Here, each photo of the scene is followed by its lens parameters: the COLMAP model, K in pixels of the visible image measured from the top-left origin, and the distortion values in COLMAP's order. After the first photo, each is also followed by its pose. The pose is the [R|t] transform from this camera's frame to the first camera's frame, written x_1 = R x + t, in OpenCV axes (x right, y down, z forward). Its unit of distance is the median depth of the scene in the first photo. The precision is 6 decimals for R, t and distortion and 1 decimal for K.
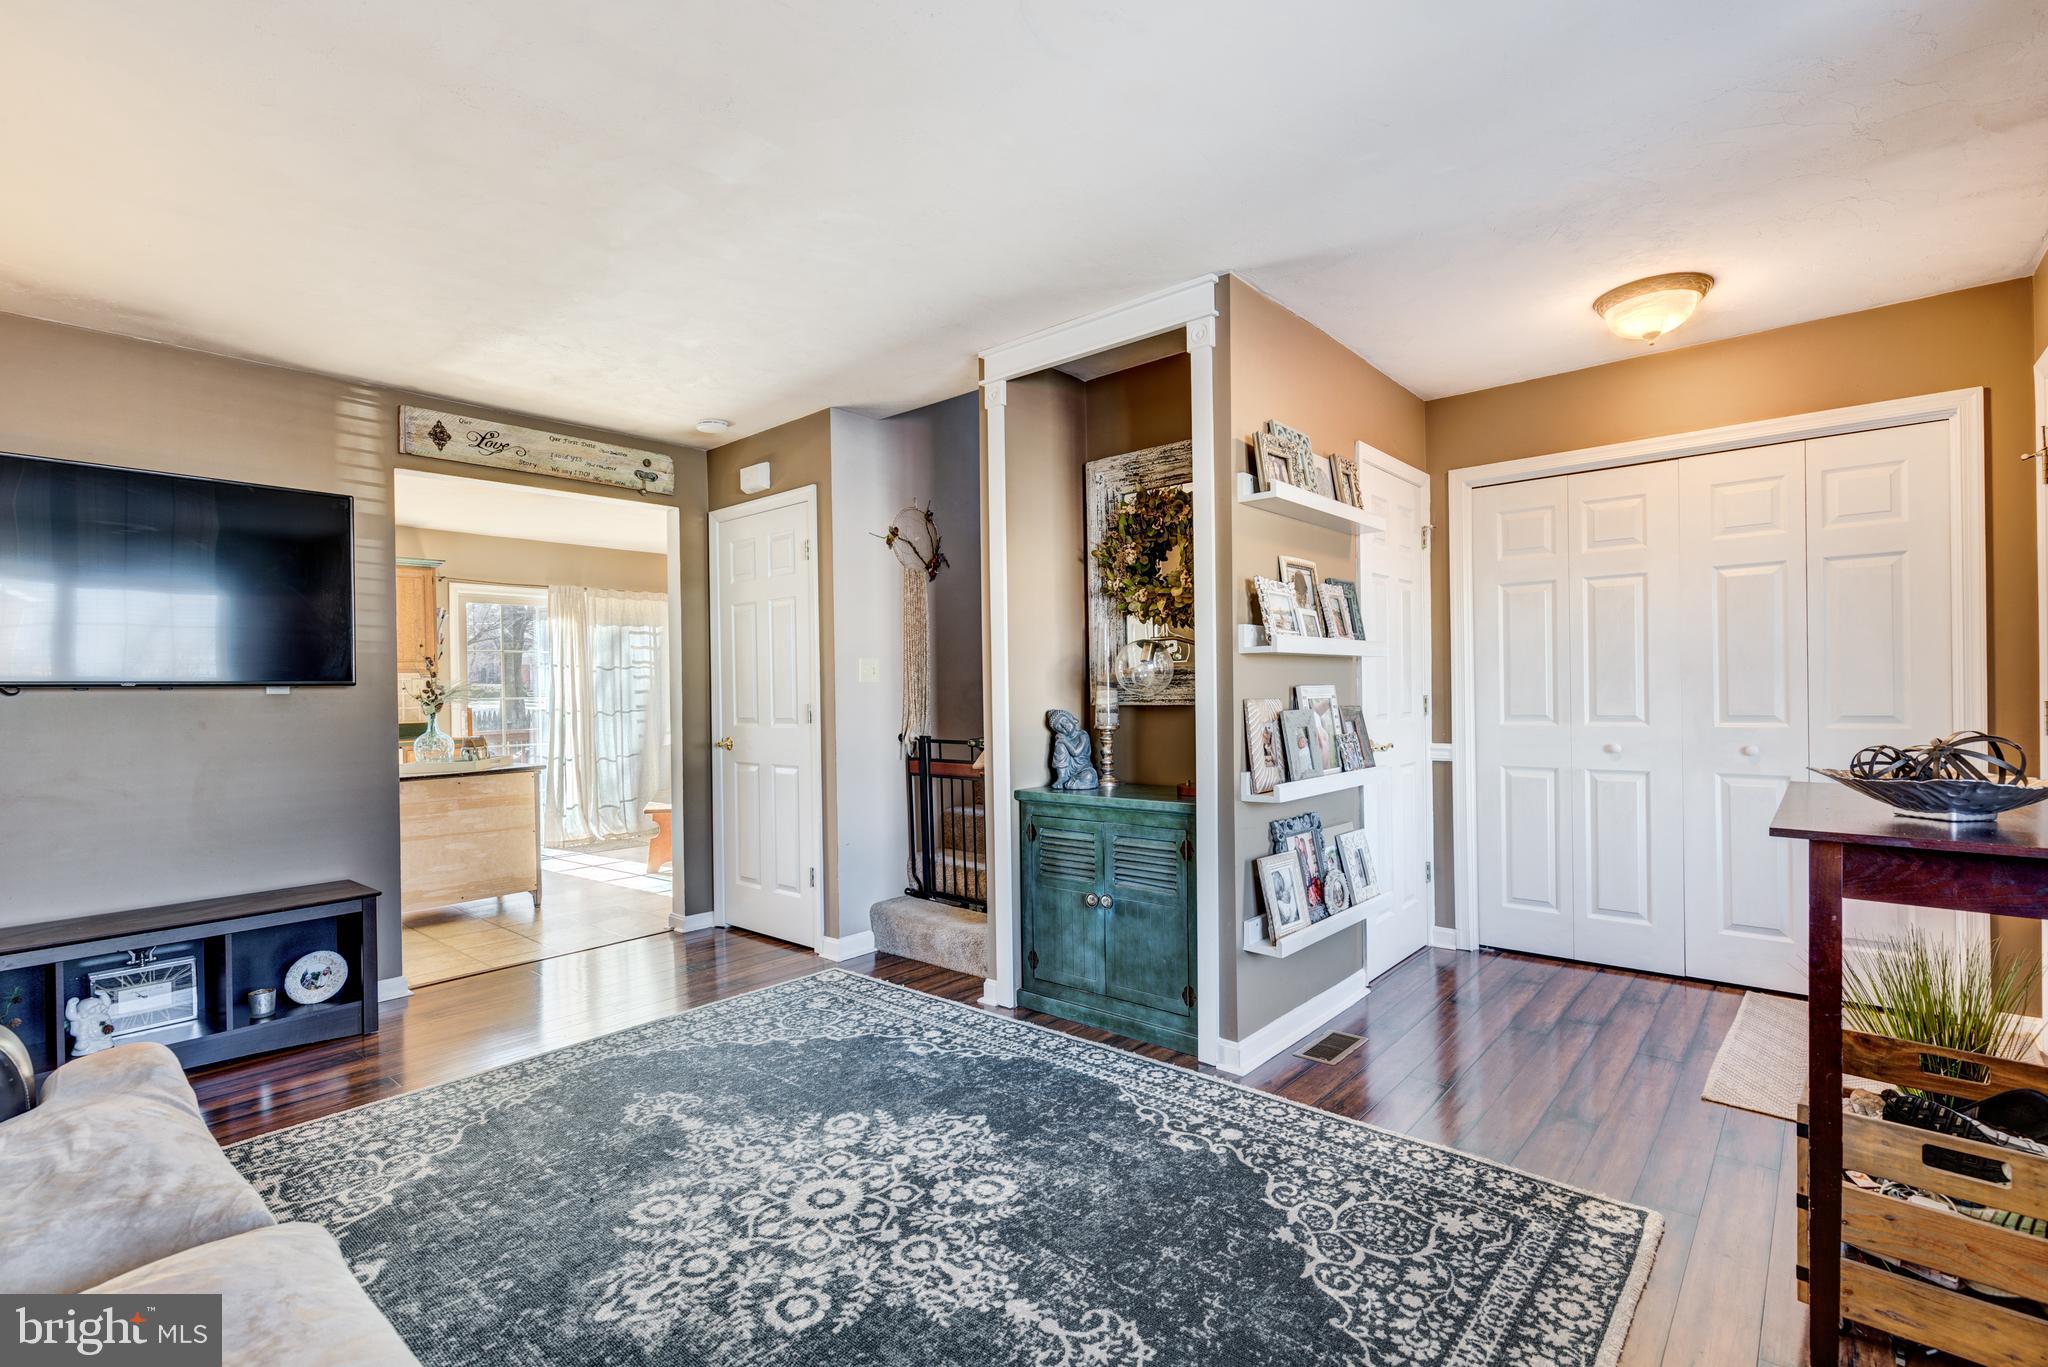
lens RADIAL K [[924.9, 0, 1022.8], [0, 924.9, 696.3], [0, 0, 1]] dist [0.011555, -0.002755]
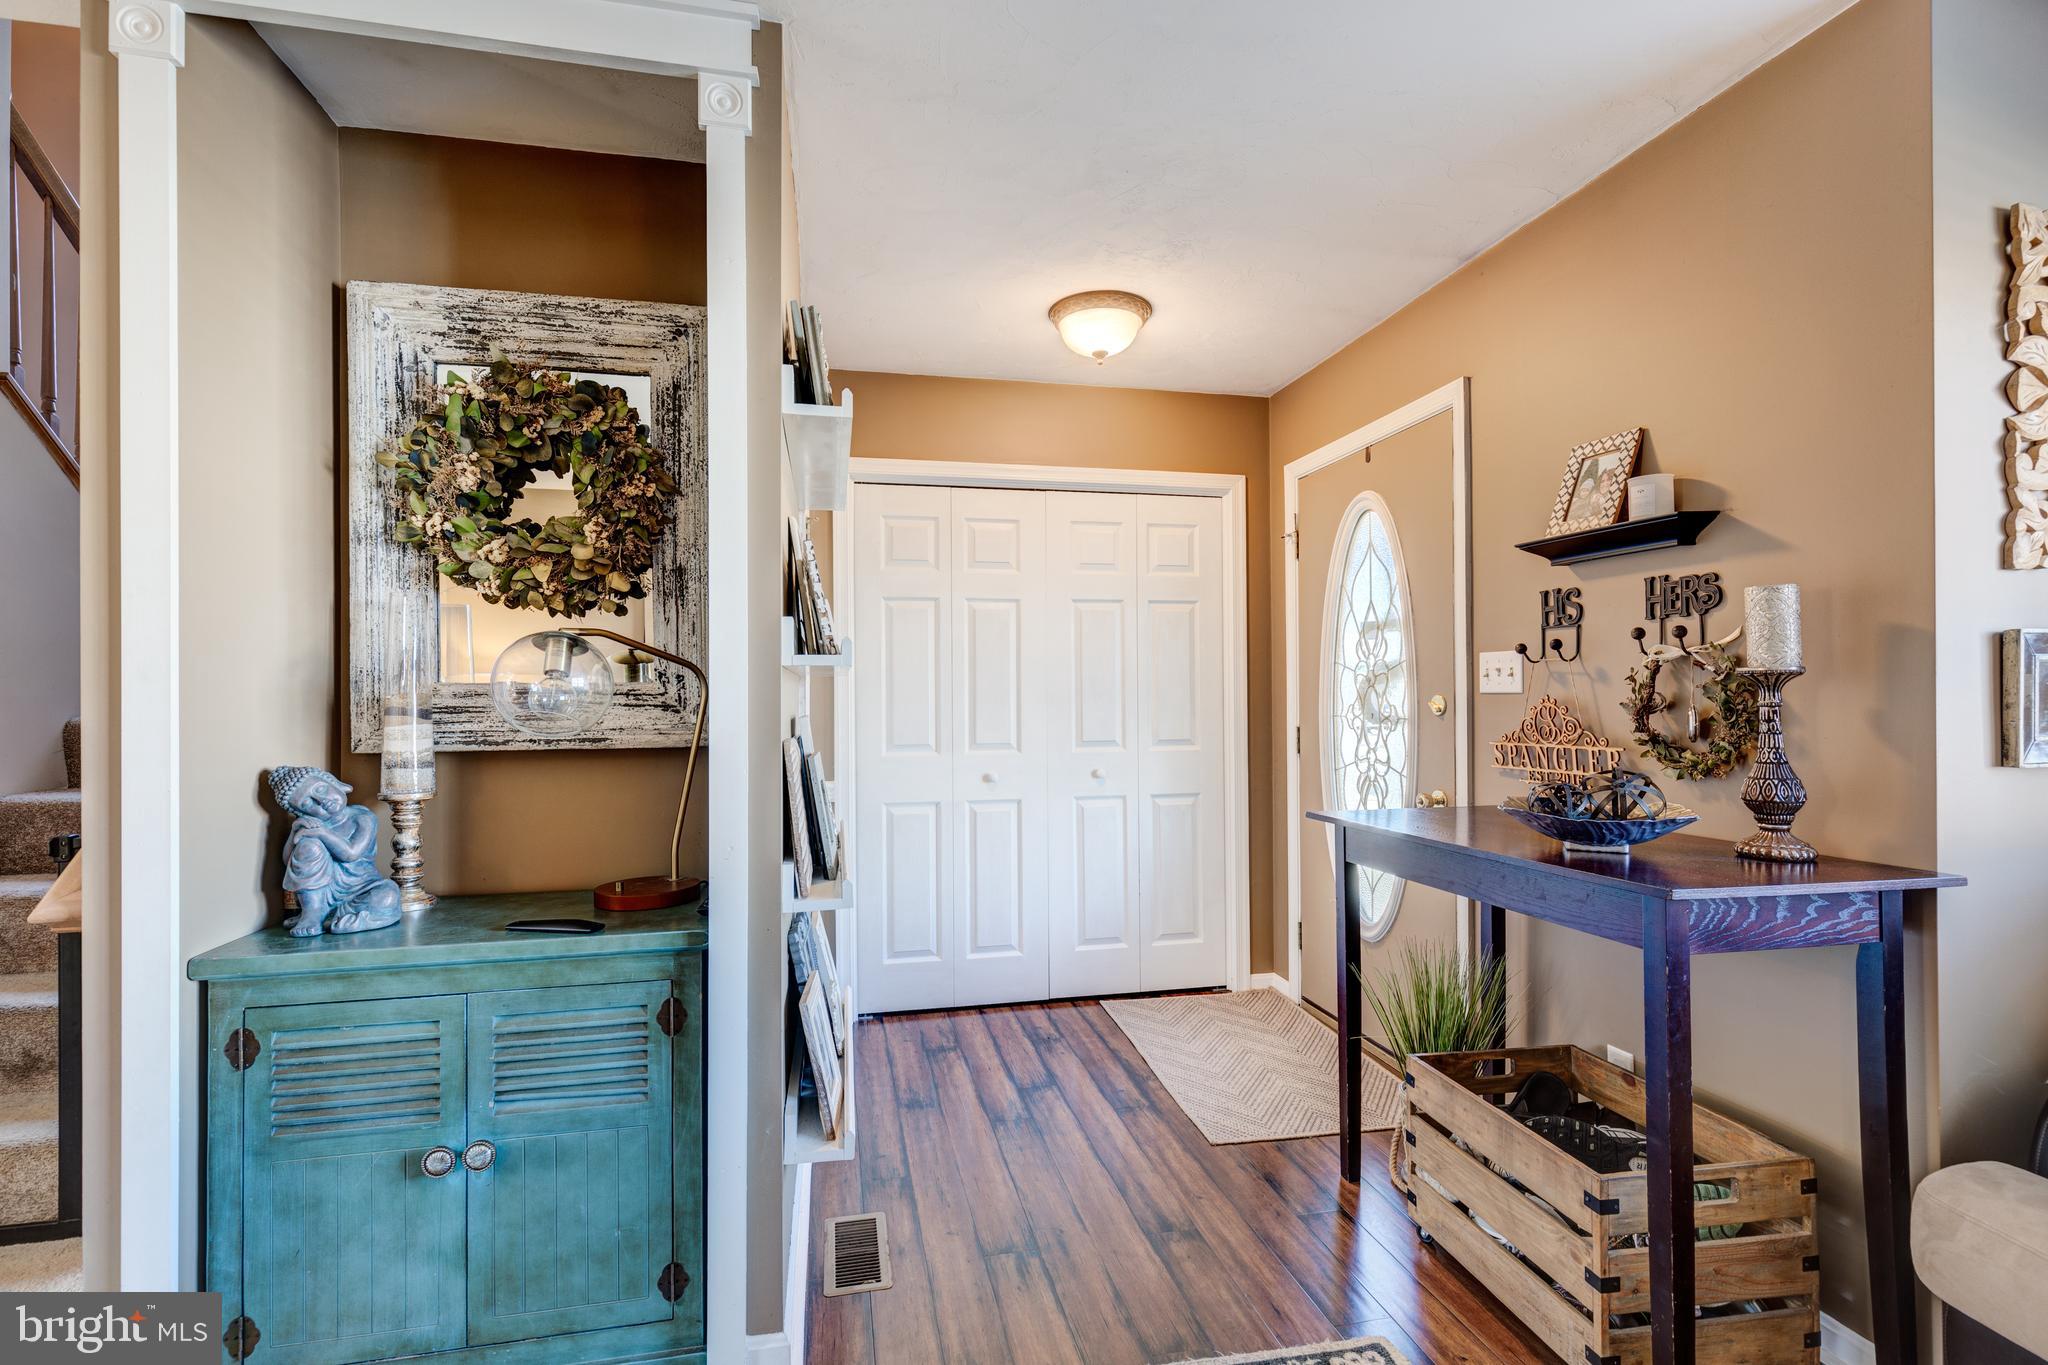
lens RADIAL K [[924.9, 0, 1022.4], [0, 924.9, 692.8], [0, 0, 1]] dist [0.011555, -0.002755]
pose [[0.606497, 0.014746, 0.794949, -0.129540], [0.003464, 0.999769, -0.021189, -0.013490], [-0.795078, 0.015604, 0.606306, 0.456850]]
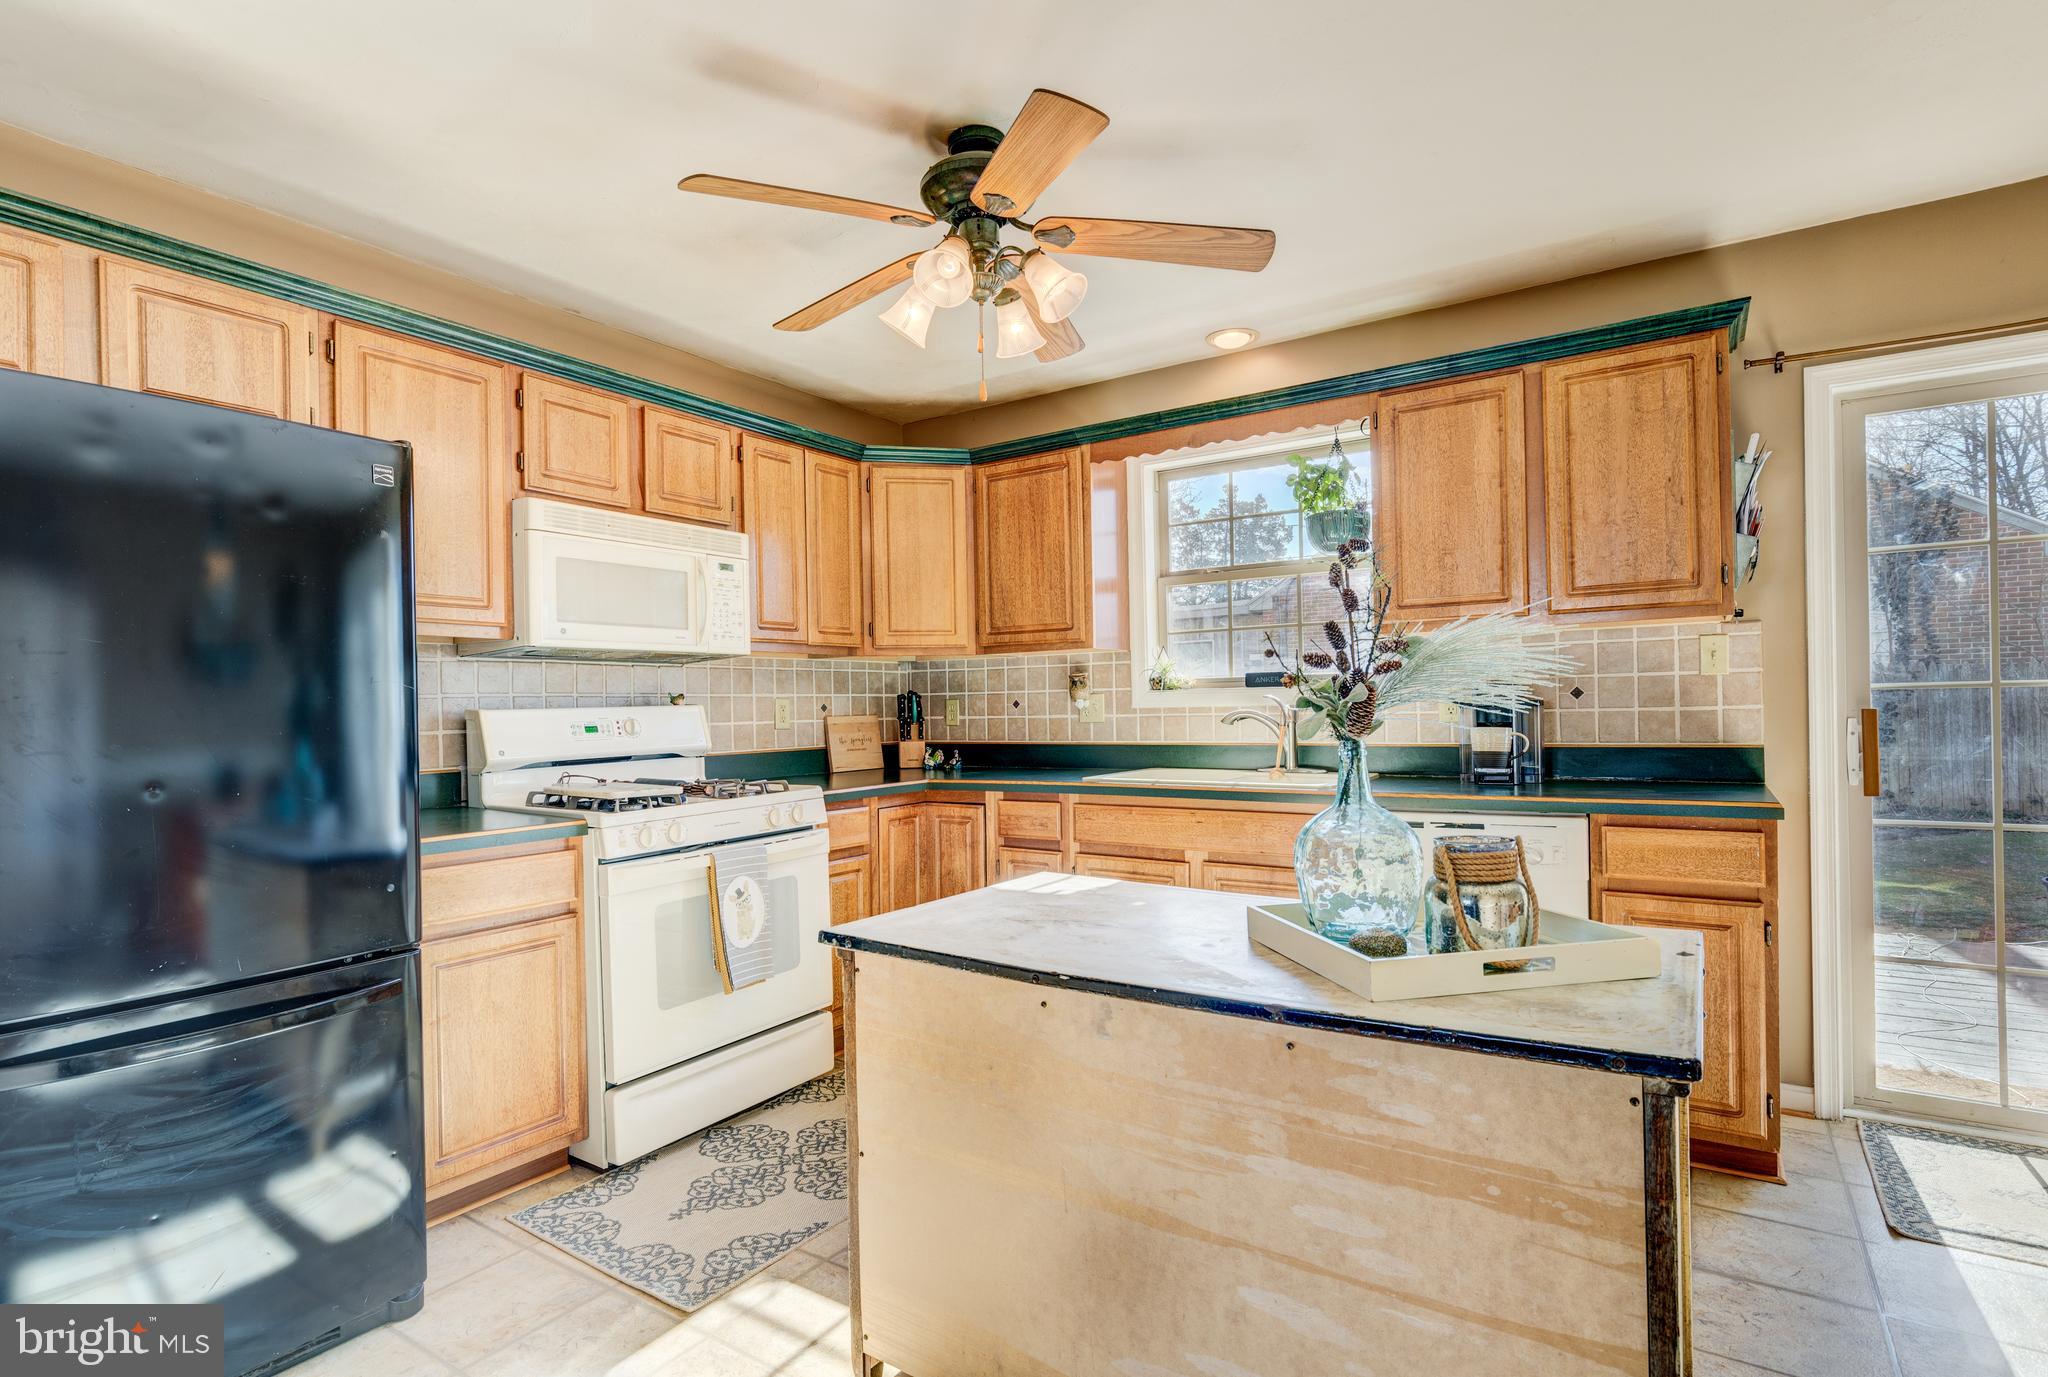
lens RADIAL K [[1010.4, 0, 1033.8], [0, 1010.4, 705.4], [0, 0, 1]] dist [-0.001977, 0.001258]
pose [[0.134724, 0.013340, -0.990793, -0.565744], [0.008597, 0.999856, 0.014631, 0.005286], [0.990846, -0.010489, 0.134589, 1.402179]]
